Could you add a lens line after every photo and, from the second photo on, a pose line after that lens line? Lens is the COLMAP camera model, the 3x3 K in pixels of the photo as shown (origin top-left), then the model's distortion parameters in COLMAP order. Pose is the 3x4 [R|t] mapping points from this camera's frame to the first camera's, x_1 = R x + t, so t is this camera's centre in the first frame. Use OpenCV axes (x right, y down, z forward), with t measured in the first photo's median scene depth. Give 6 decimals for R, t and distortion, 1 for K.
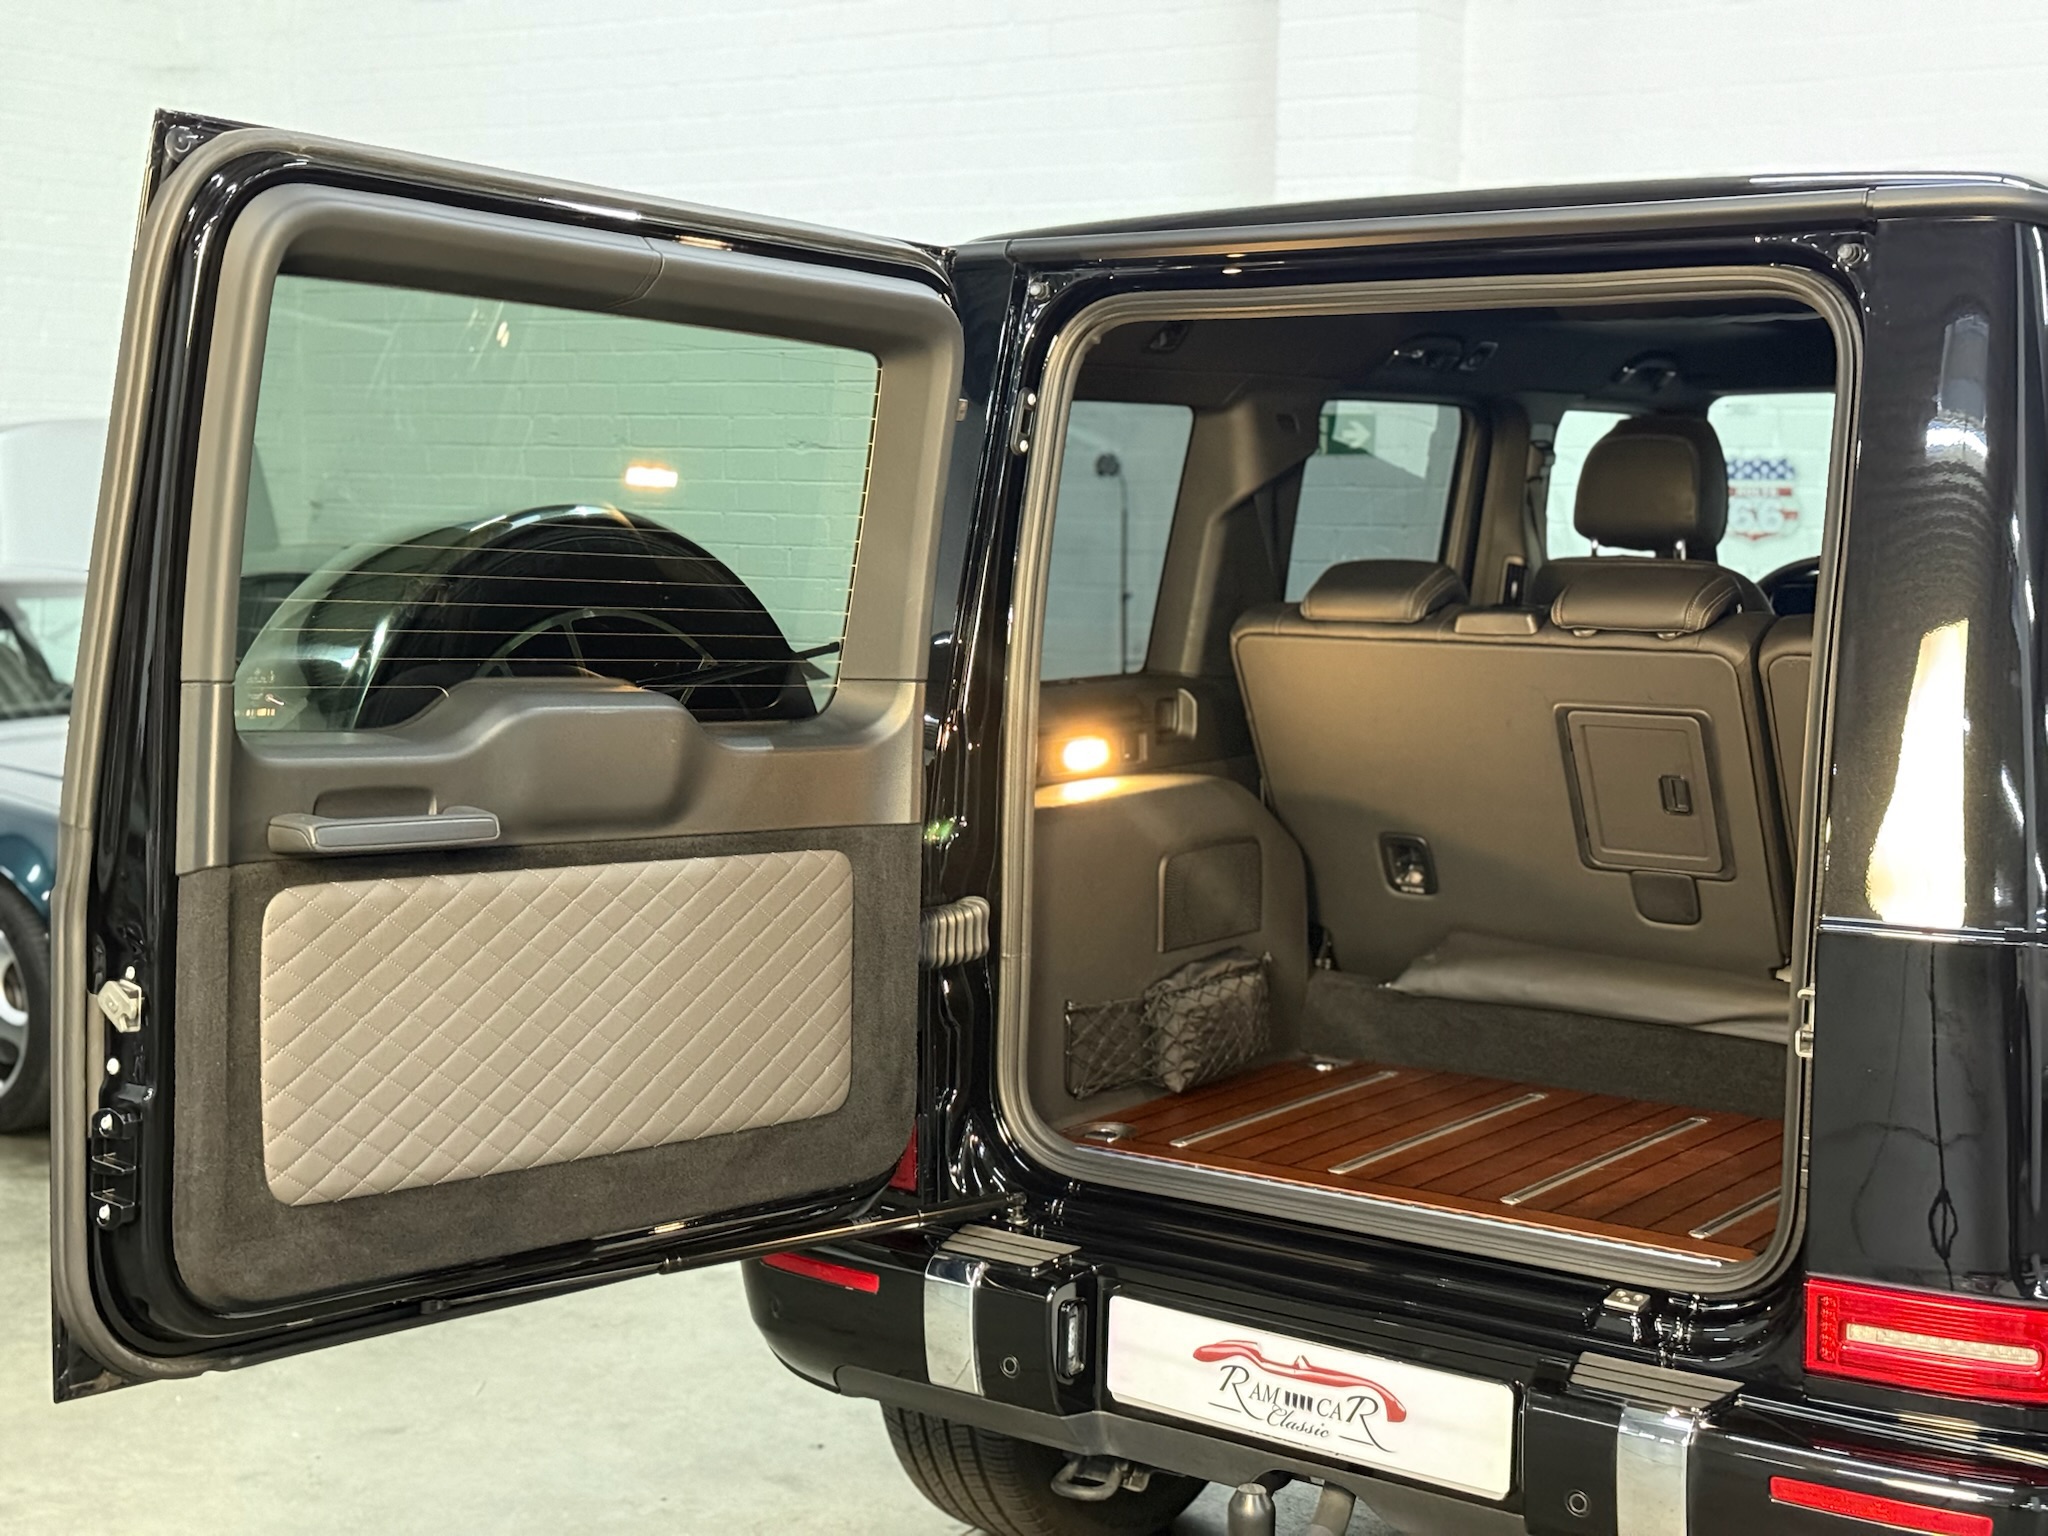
lens RADIAL K [[2868.8, 0, 1024.0], [0, 2868.8, 768.0], [0, 0, 1]] dist [-0.005182, 0.000049]
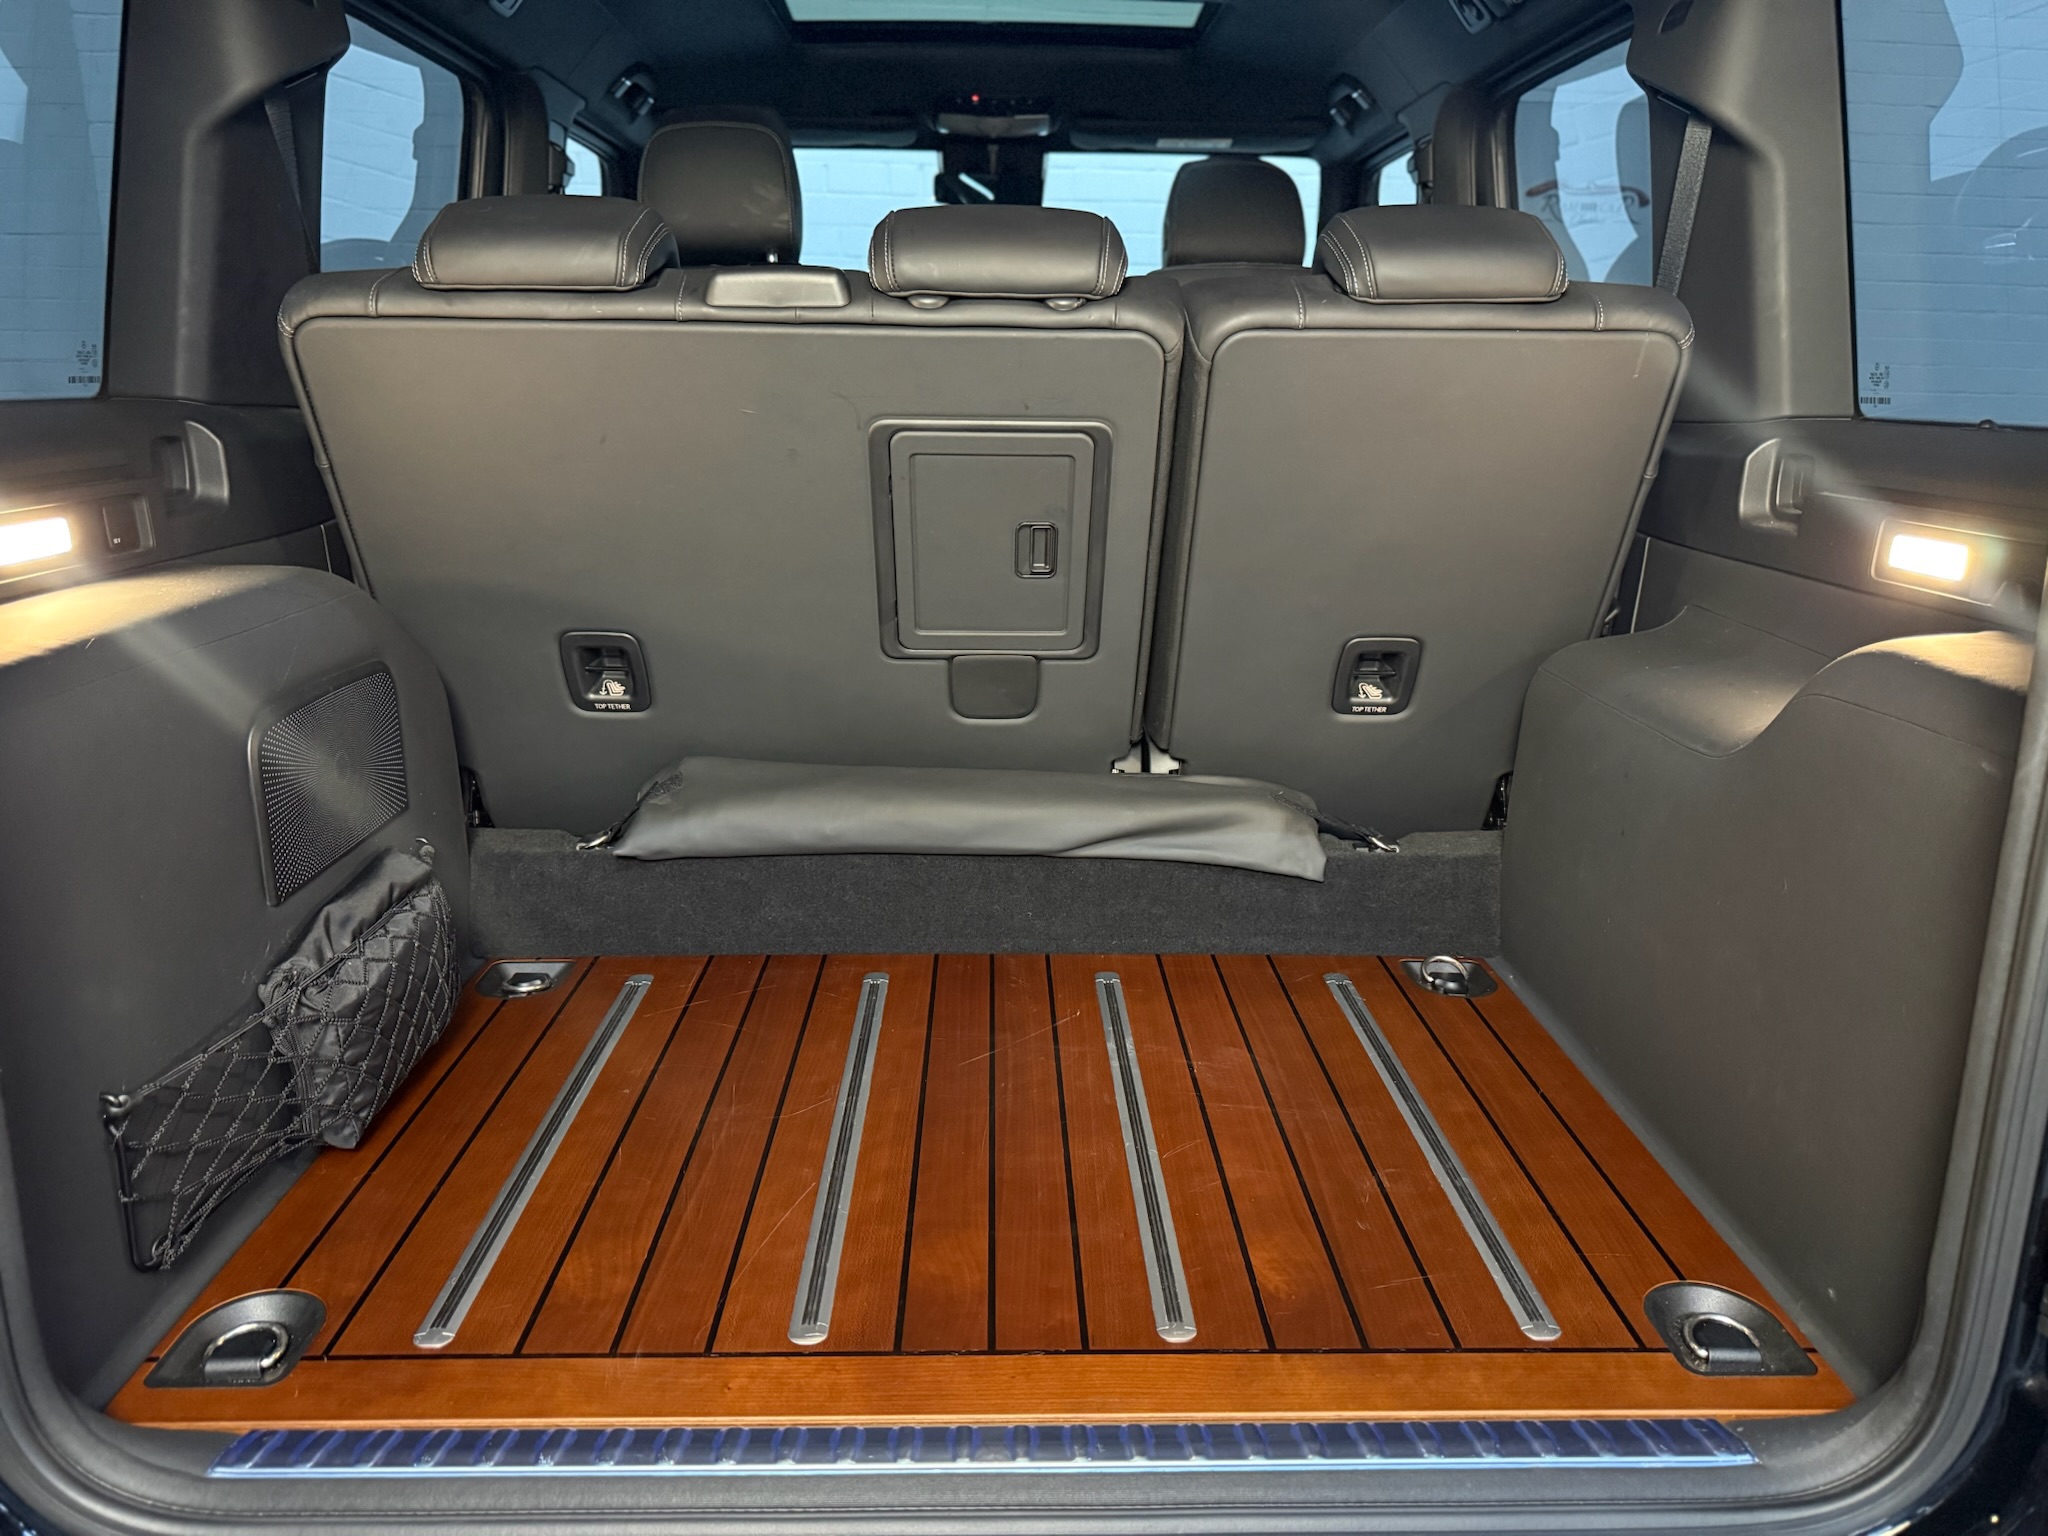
lens RADIAL K [[1435.4, 0, 1021.4], [0, 1435.4, 796.1], [0, 0, 1]] dist [0.064658, -0.098198]
pose [[0.800668, -0.169568, 0.574611, 0.007637], [0.056346, 0.976172, 0.209556, -0.005302], [-0.596453, -0.135408, 0.791144, 0.666809]]
